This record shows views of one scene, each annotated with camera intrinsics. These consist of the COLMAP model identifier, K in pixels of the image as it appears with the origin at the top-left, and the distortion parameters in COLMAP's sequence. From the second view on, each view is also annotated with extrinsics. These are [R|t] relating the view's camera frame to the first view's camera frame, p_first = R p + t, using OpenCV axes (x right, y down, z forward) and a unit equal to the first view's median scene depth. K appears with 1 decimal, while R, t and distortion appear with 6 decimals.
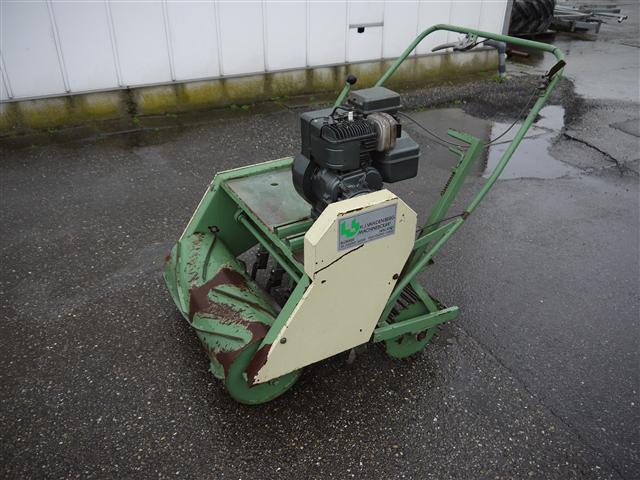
lens RADIAL K [[531.6, 0, 320.0], [0, 531.6, 240.0], [0, 0, 1]] dist [-0.034489, 0.020743]
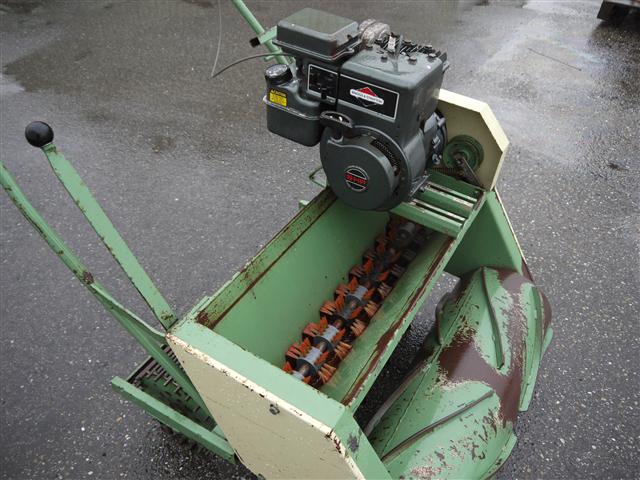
lens RADIAL K [[531.6, 0, 320.0], [0, 531.6, 240.0], [0, 0, 1]] dist [-0.034489, 0.020743]
pose [[-0.494871, -0.600389, 0.628200, -0.402415], [0.401483, 0.483167, 0.778049, -0.575314], [-0.770658, 0.637246, 0.001941, 1.047417]]
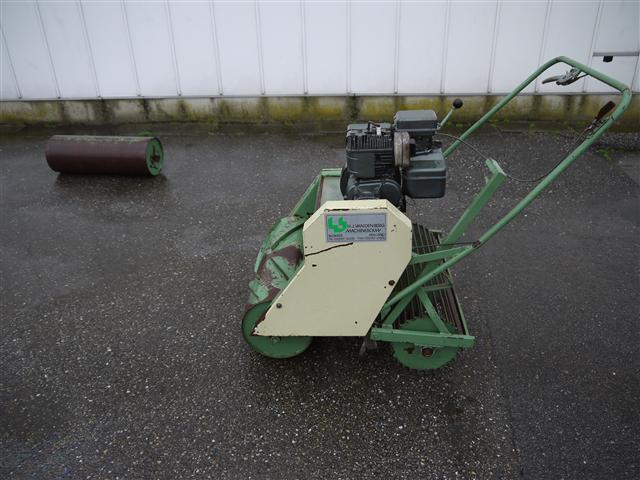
lens RADIAL K [[531.6, 0, 320.0], [0, 531.6, 240.0], [0, 0, 1]] dist [-0.034489, 0.020743]
pose [[0.843802, 0.224898, -0.487256, 0.469883], [-0.238257, 0.970558, 0.035371, -0.017013], [0.480865, 0.086246, 0.872542, -0.018665]]
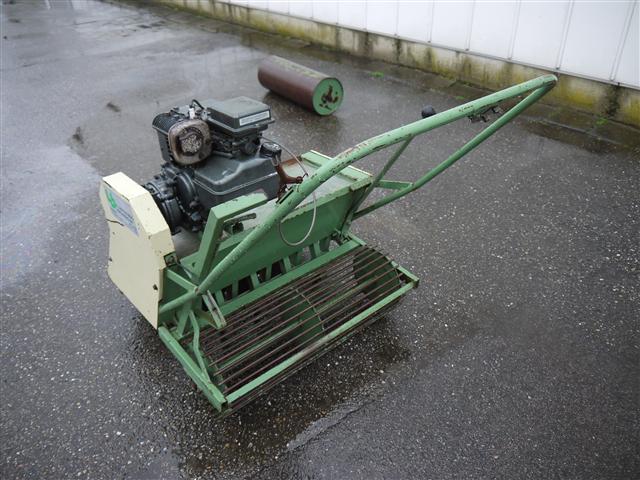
lens RADIAL K [[531.6, 0, 320.0], [0, 531.6, 240.0], [0, 0, 1]] dist [-0.034489, 0.020743]
pose [[0.209325, 0.521051, -0.827459, 0.834018], [-0.468639, 0.796150, 0.382783, -0.438374], [0.858231, 0.307653, 0.410839, 0.750276]]
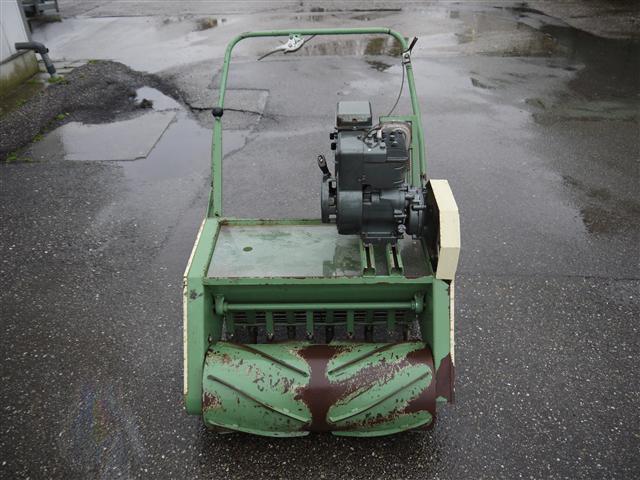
lens RADIAL K [[531.6, 0, 320.0], [0, 531.6, 240.0], [0, 0, 1]] dist [-0.034489, 0.020743]
pose [[0.492436, -0.492141, 0.717847, -0.720175], [0.456832, 0.848185, 0.268116, -0.330769], [-0.740818, 0.195905, 0.642503, 0.392849]]
